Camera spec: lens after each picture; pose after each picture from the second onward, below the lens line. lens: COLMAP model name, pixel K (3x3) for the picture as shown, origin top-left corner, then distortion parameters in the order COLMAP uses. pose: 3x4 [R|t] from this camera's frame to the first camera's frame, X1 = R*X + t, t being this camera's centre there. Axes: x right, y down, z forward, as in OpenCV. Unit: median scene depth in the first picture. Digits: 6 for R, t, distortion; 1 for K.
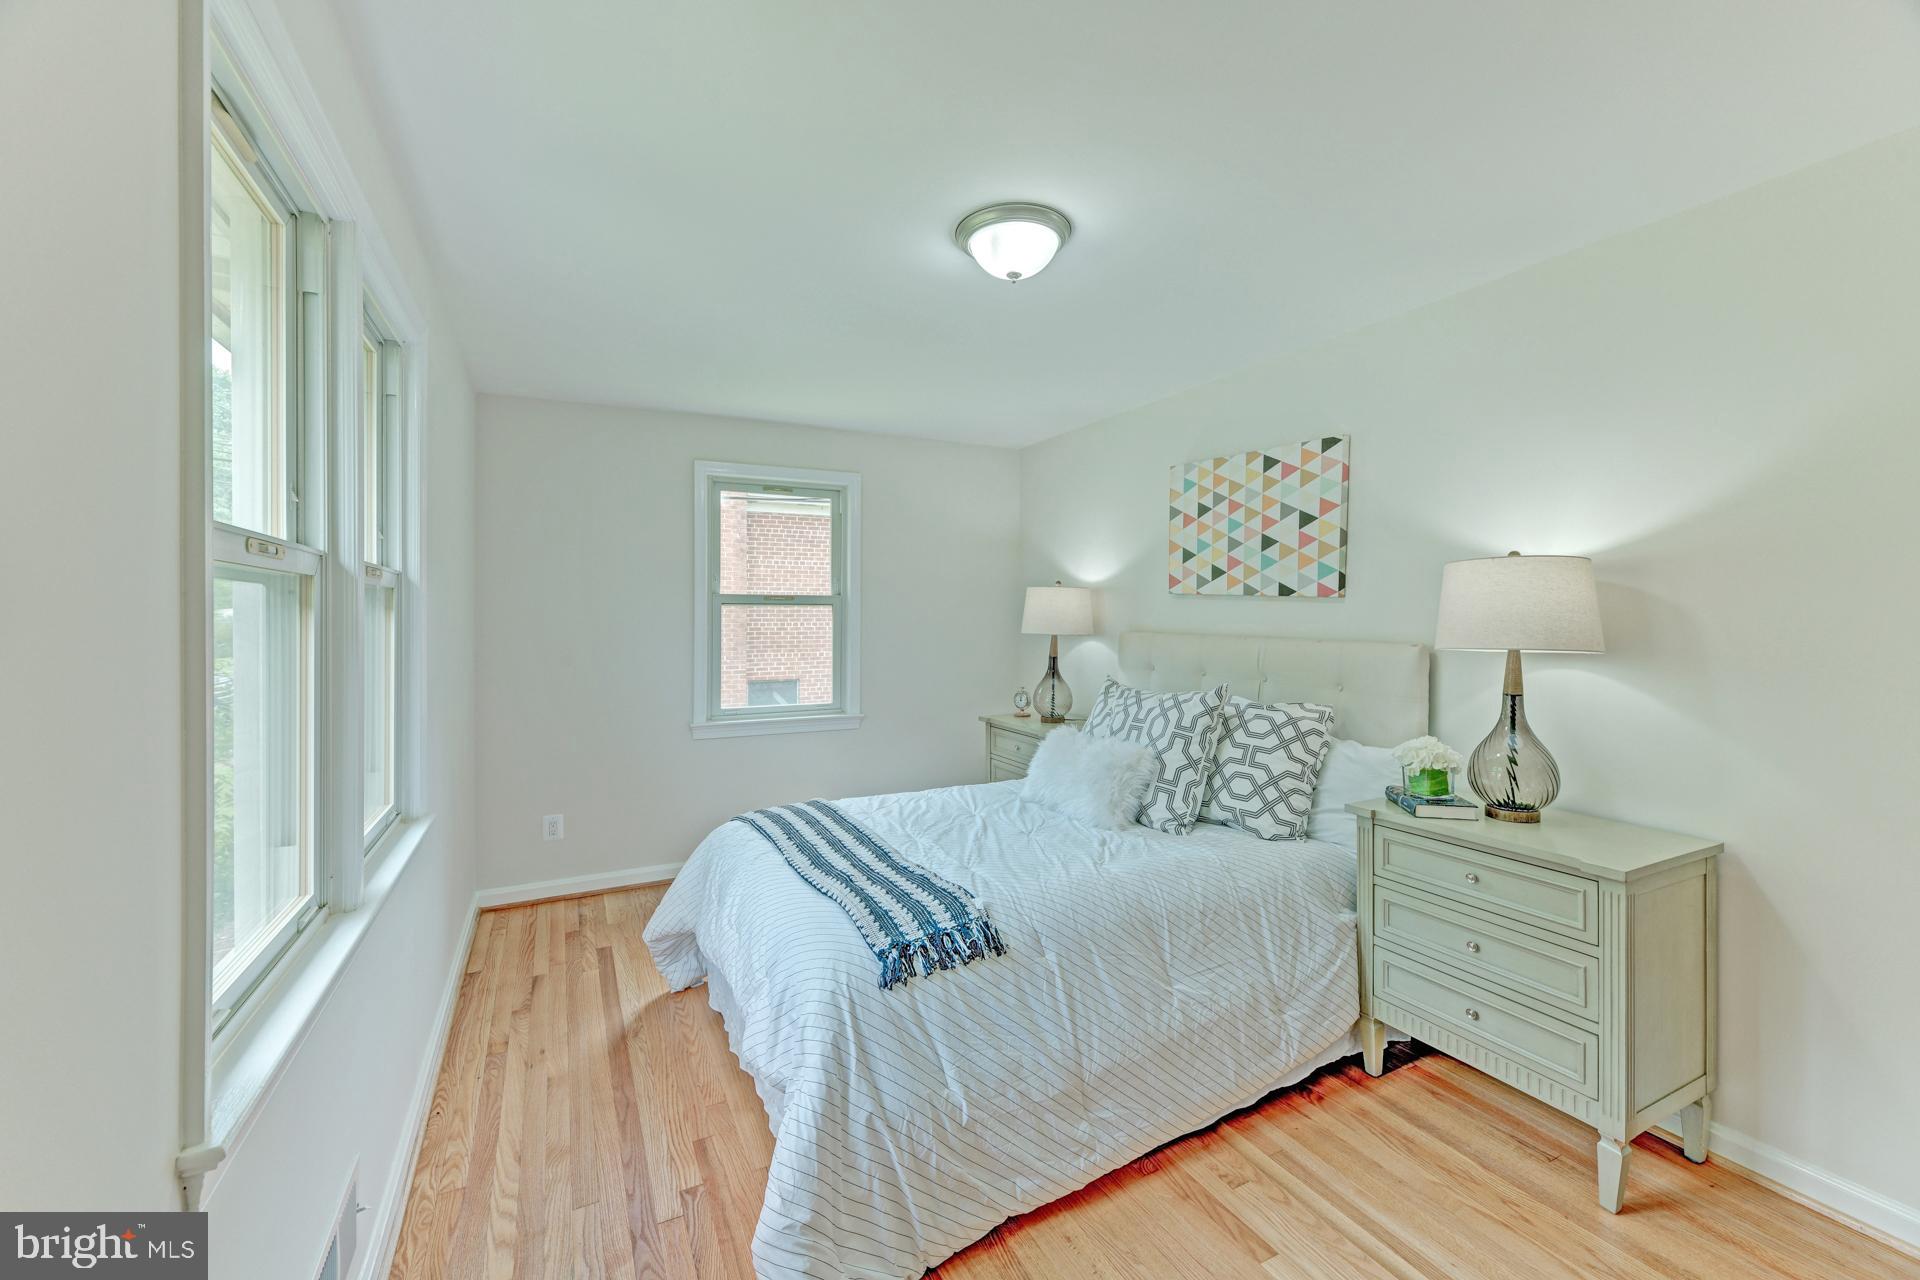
lens RADIAL K [[773.0, 0, 966.8], [0, 773.0, 613.7], [0, 0, 1]] dist [0.009005, -0.002195]
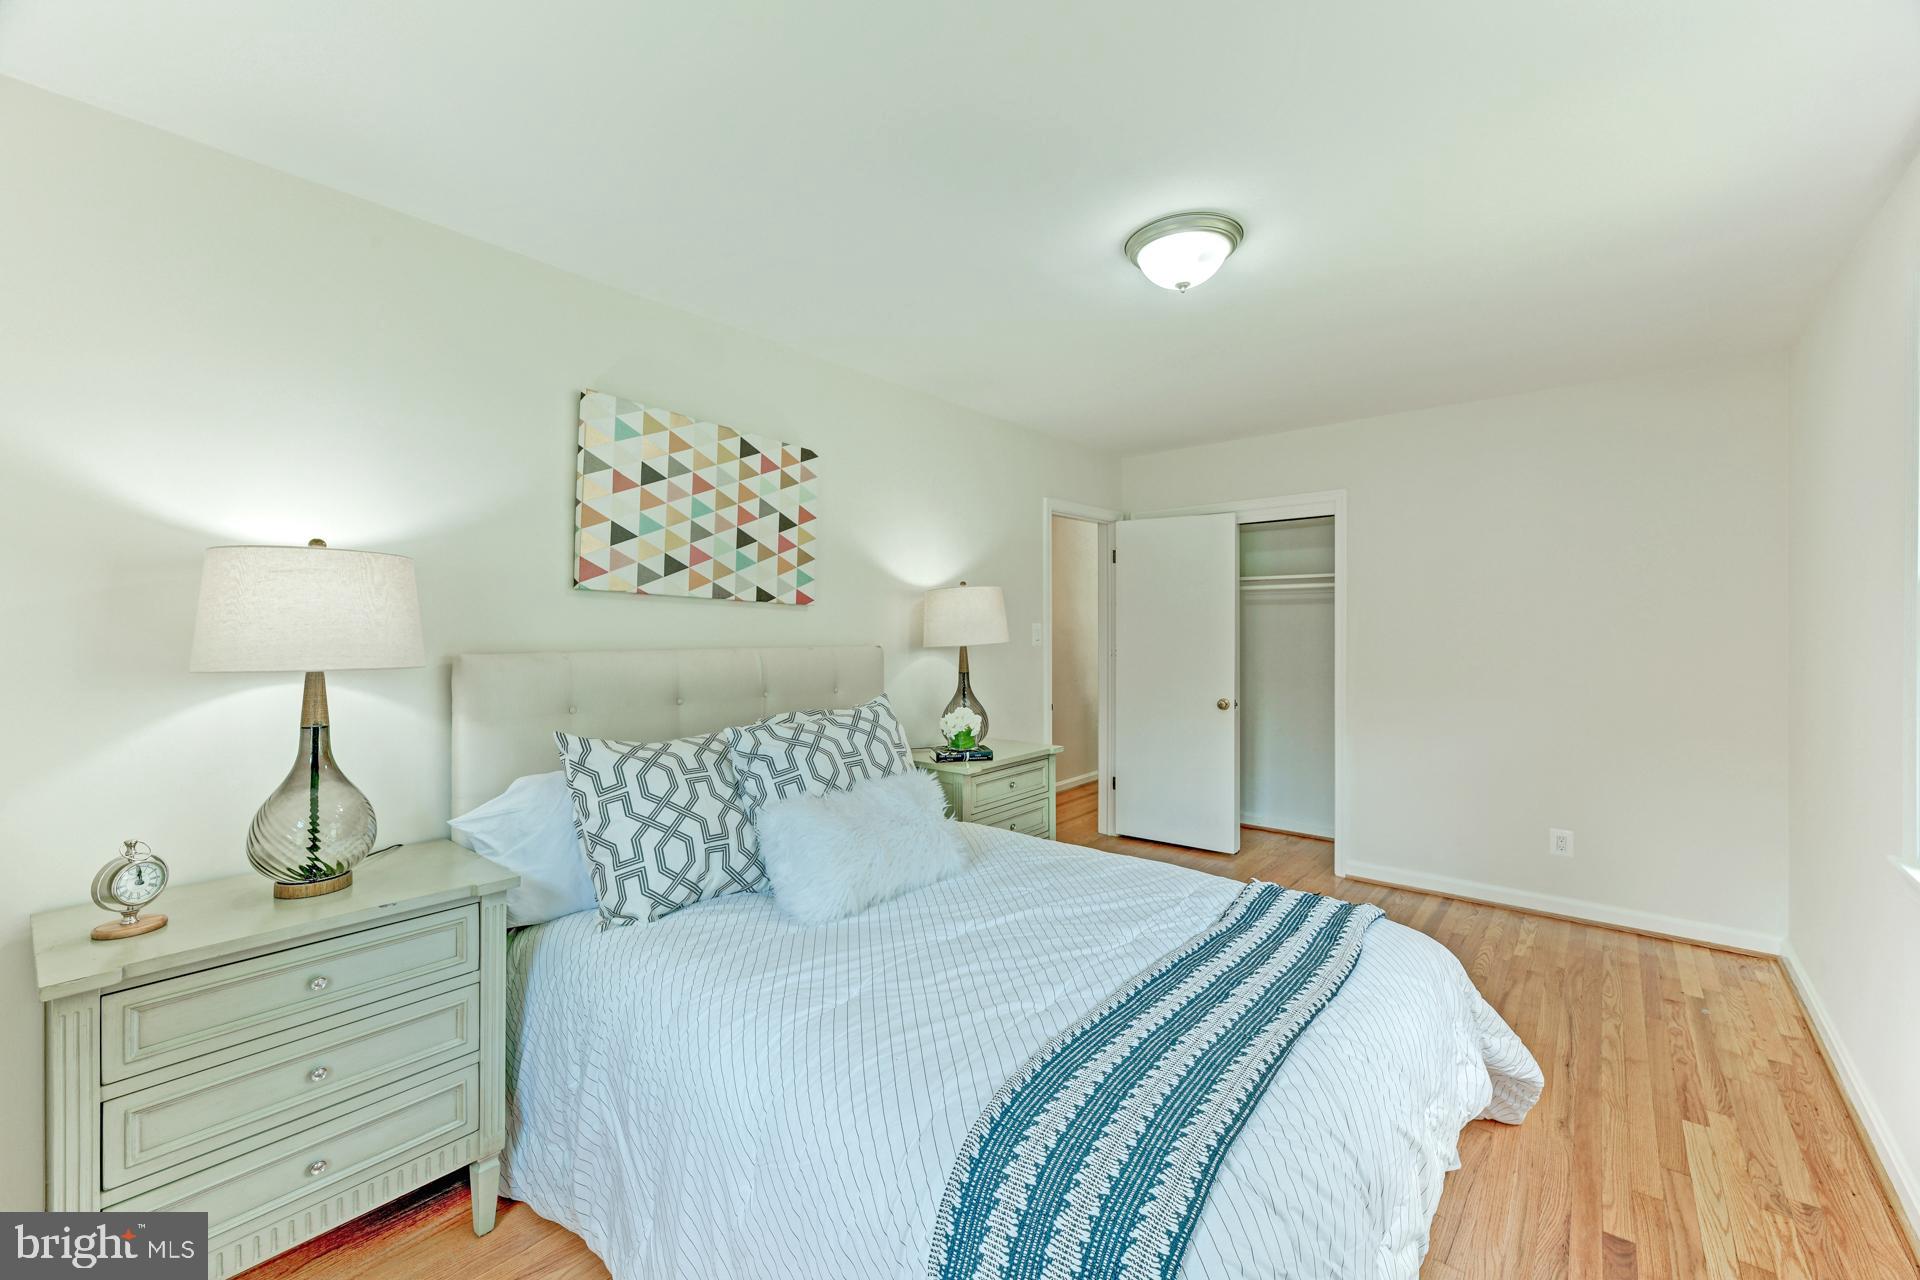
lens RADIAL K [[773.0, 0, 967.5], [0, 773.0, 631.4], [0, 0, 1]] dist [0.009005, -0.002195]
pose [[-0.392935, 0.000000, 0.919566, -0.518013], [0.008441, 0.999958, 0.003606, 0.010588], [-0.919527, 0.009179, -0.392919, 1.128378]]
